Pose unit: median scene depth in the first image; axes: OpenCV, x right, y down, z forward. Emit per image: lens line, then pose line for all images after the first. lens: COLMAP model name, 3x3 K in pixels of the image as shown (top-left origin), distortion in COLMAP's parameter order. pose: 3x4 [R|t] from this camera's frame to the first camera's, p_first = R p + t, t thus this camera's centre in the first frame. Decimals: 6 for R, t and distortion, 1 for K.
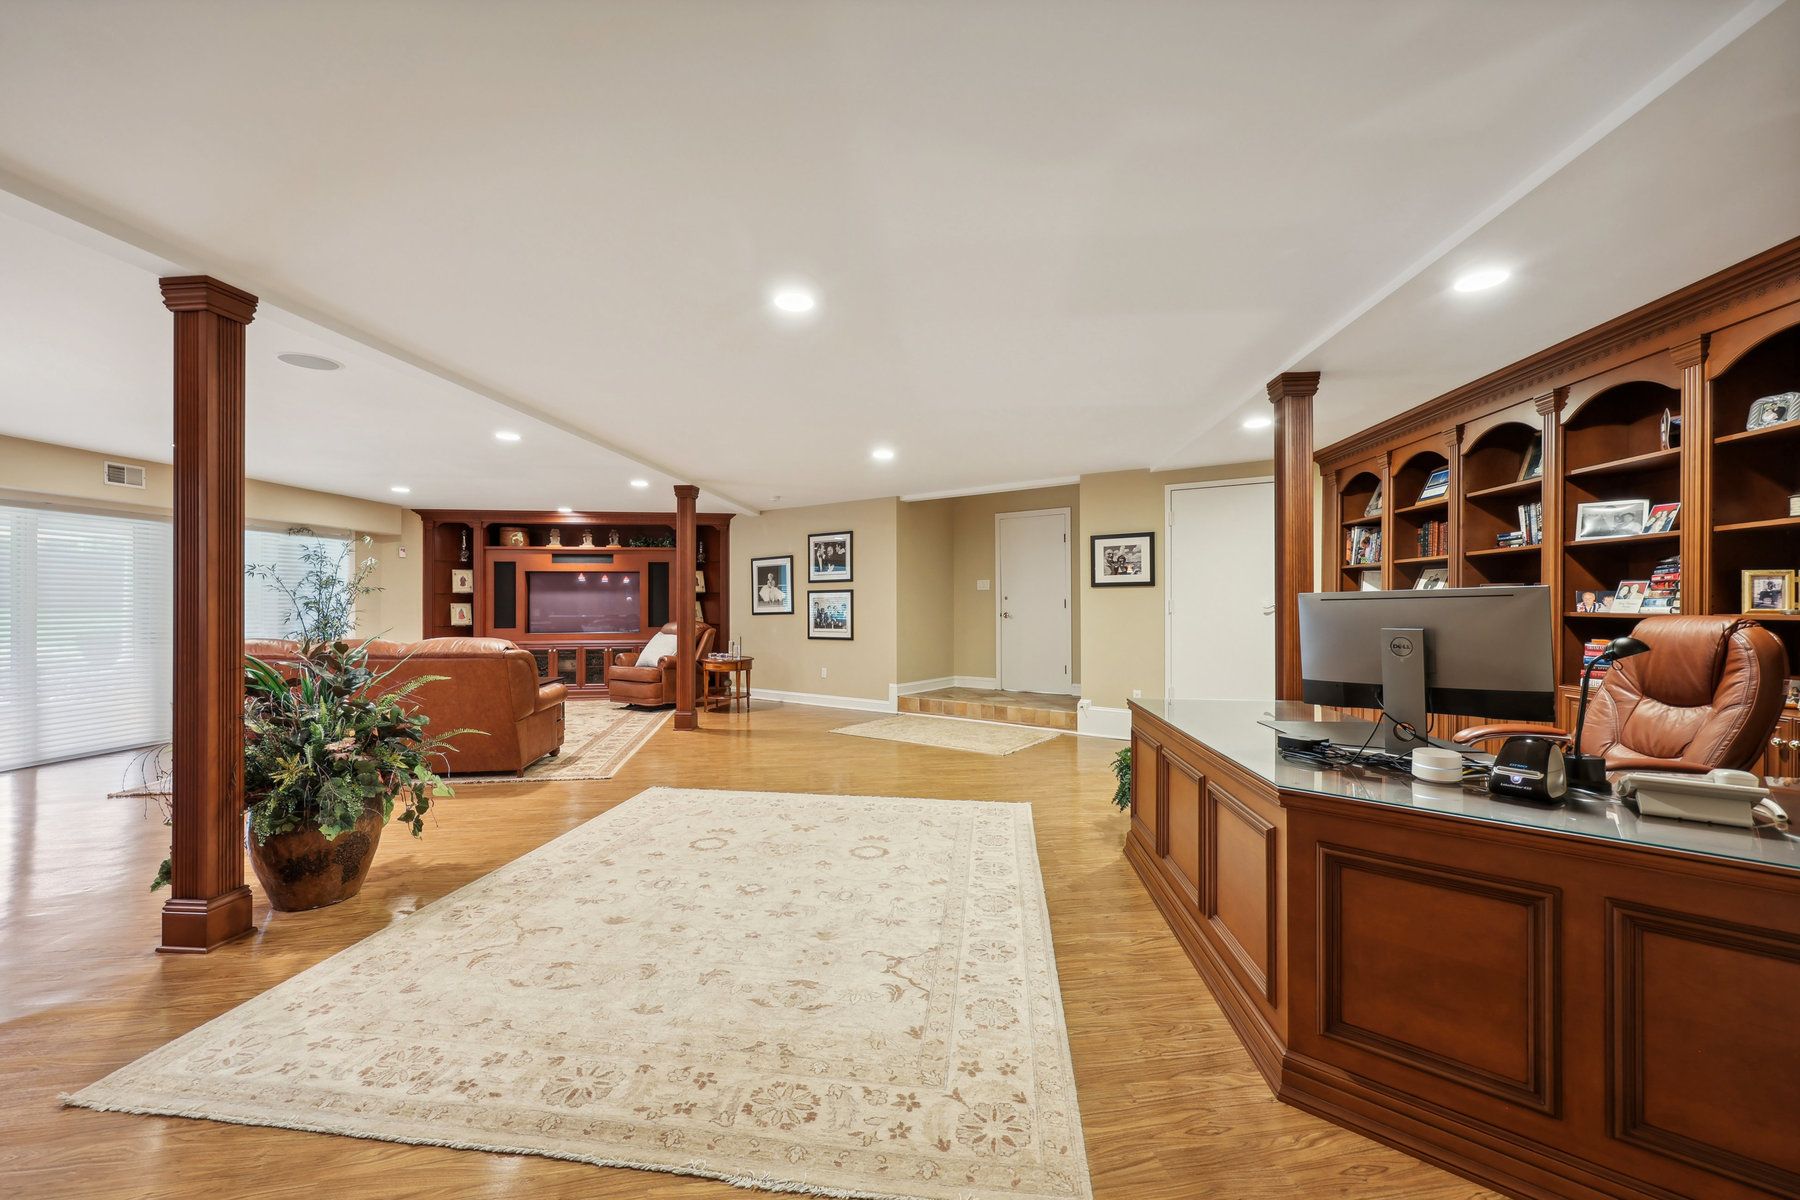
lens RADIAL K [[736.3, 0, 903.1], [0, 736.3, 599.7], [0, 0, 1]] dist [0.000562, 0.000180]
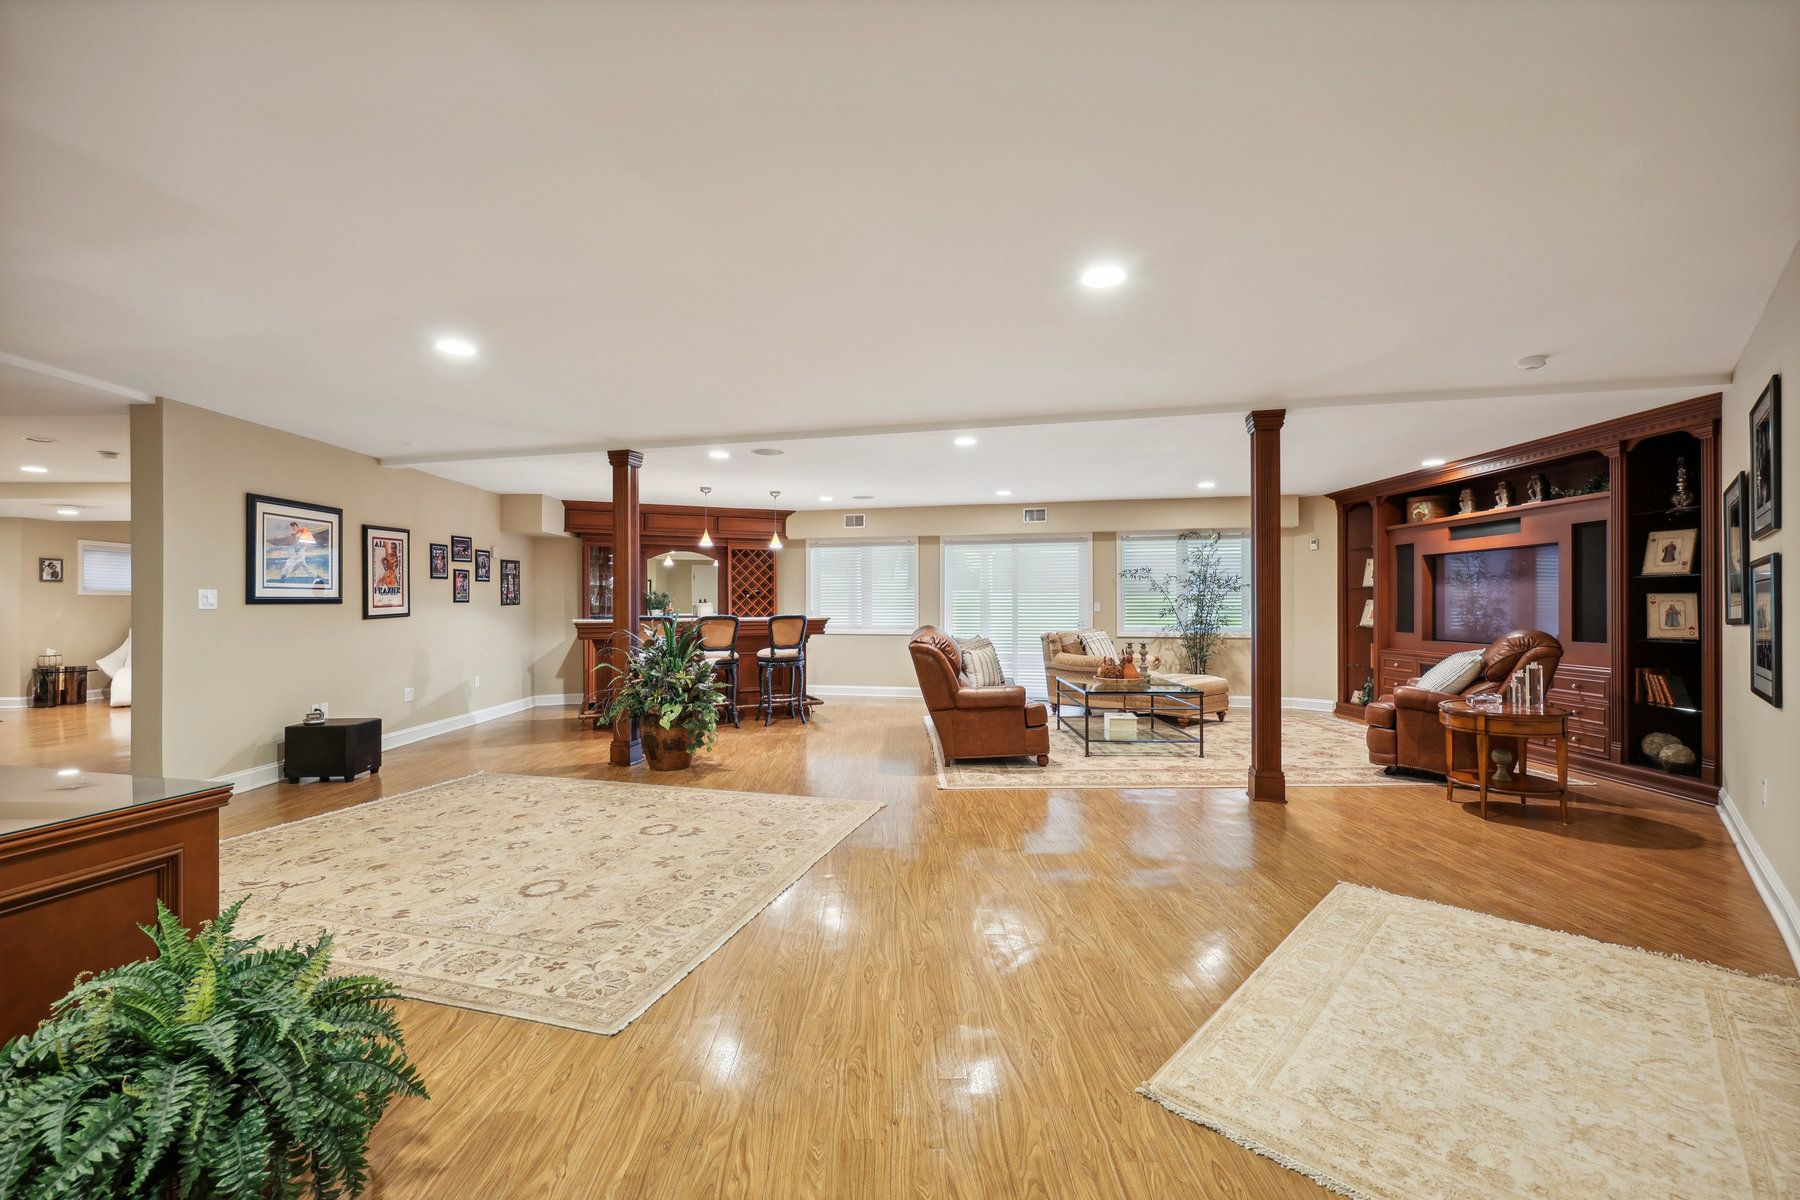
lens RADIAL K [[736.3, 0, 889.9], [0, 736.3, 599.1], [0, 0, 1]] dist [0.000562, 0.000180]
pose [[-0.167130, -0.003702, -0.985928, 0.551798], [0.008812, 0.999947, -0.005249, 0.008125], [0.985895, -0.009566, -0.167089, 1.153673]]
